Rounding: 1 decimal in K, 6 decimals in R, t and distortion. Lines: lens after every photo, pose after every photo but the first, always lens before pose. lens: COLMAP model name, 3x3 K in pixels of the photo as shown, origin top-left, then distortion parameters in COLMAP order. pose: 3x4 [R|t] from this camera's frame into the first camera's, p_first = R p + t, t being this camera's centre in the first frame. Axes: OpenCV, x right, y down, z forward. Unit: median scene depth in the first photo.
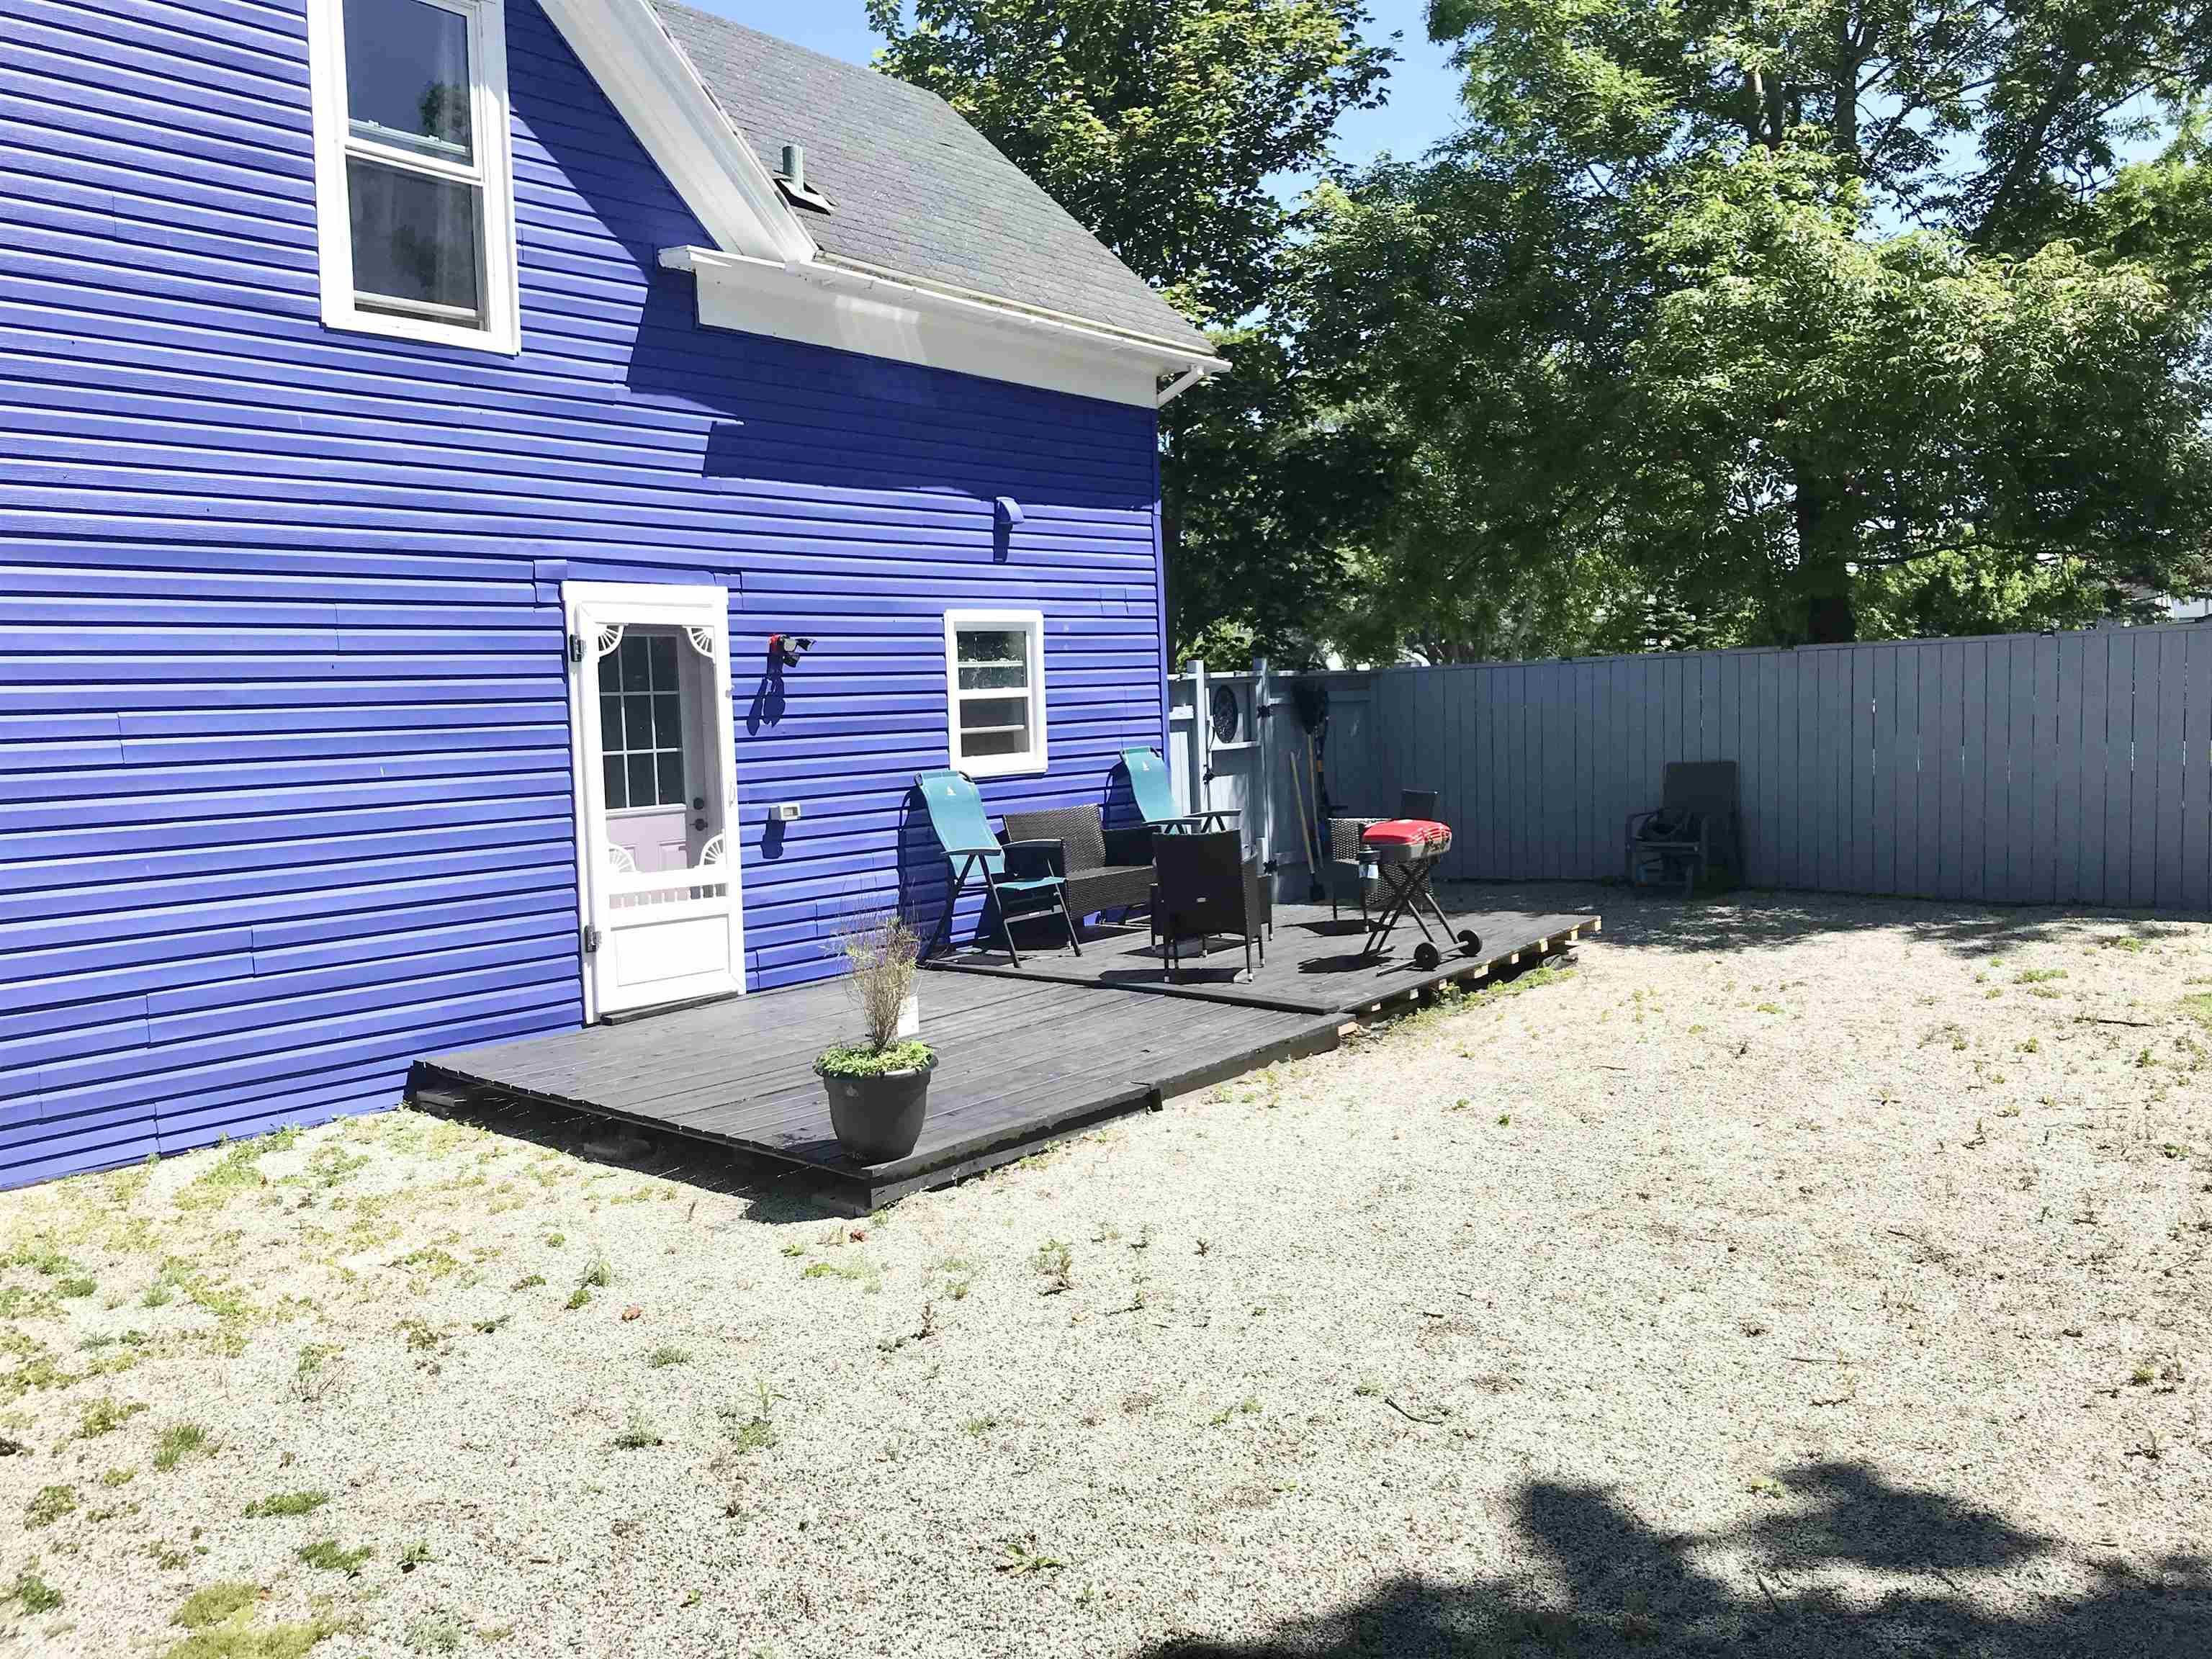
lens RADIAL K [[1774.2, 0, 1106.0], [0, 1774.2, 829.5], [0, 0, 1]] dist [0.102000, -0.009396]
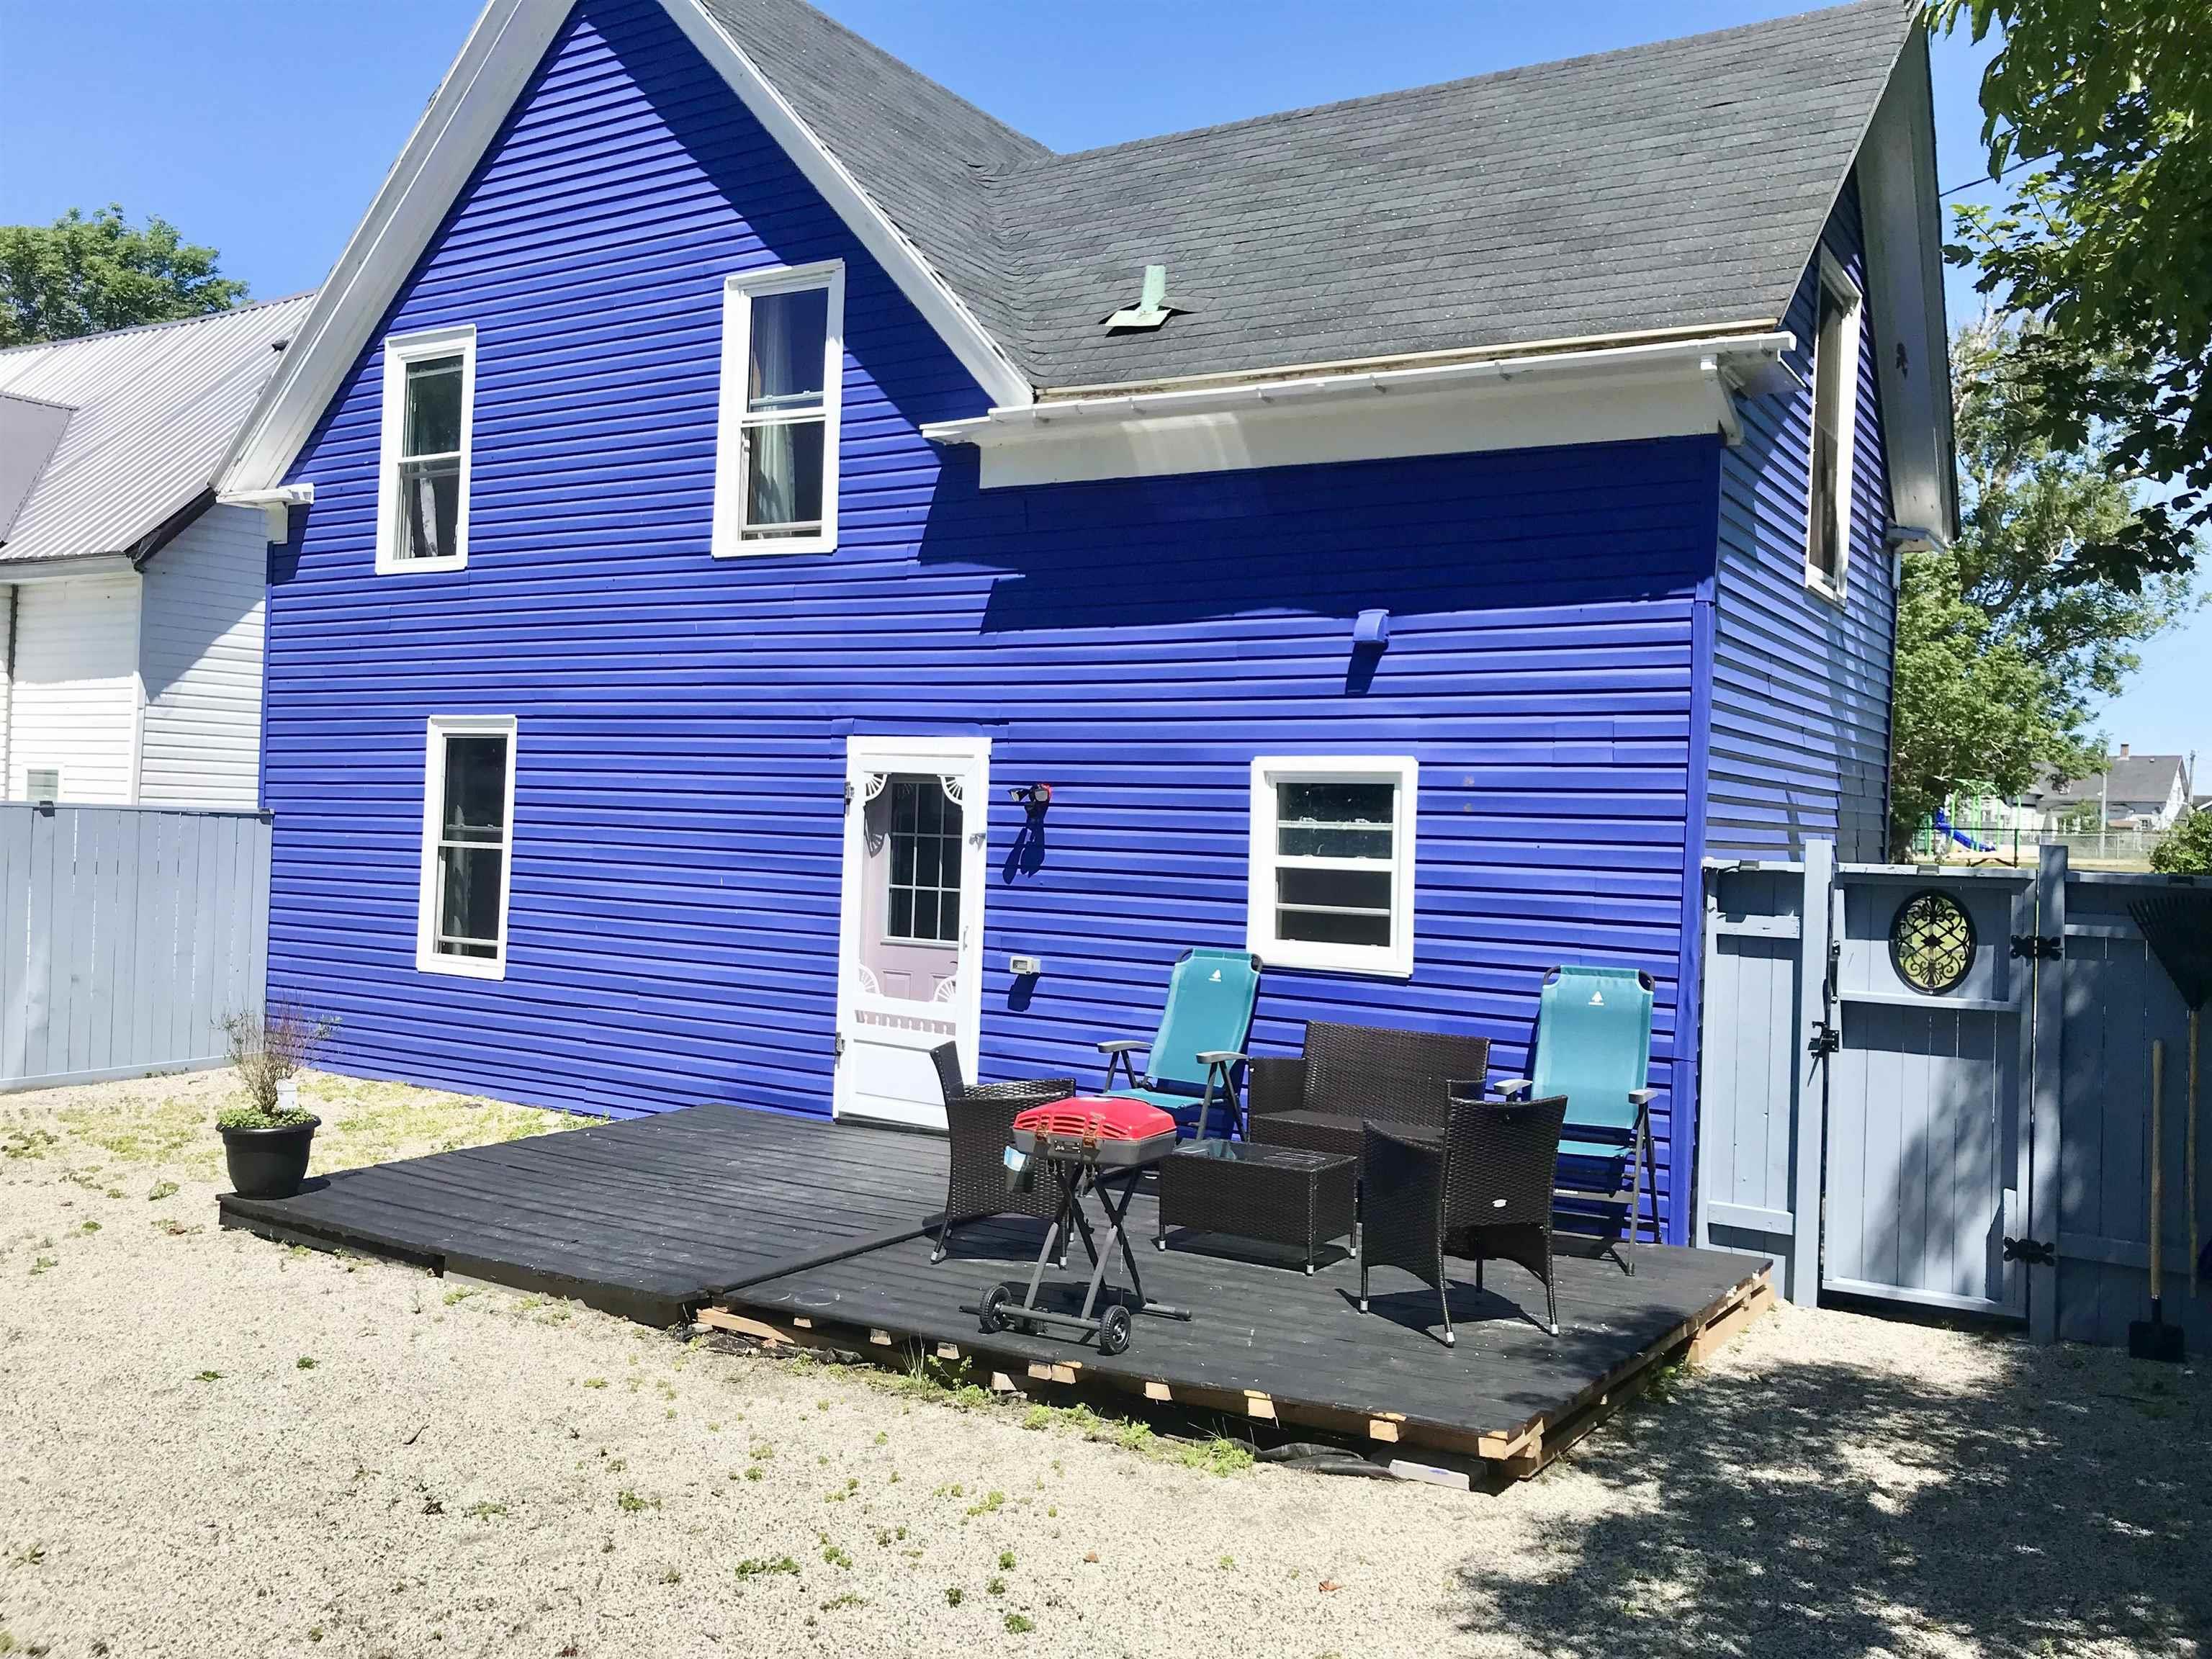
lens RADIAL K [[1774.2, 0, 1106.0], [0, 1774.2, 829.5], [0, 0, 1]] dist [0.102000, -0.009396]
pose [[0.127707, 0.041660, -0.990937, 0.801841], [-0.113660, 0.993150, 0.027105, -0.117496], [0.985278, 0.109168, 0.131567, 0.930442]]
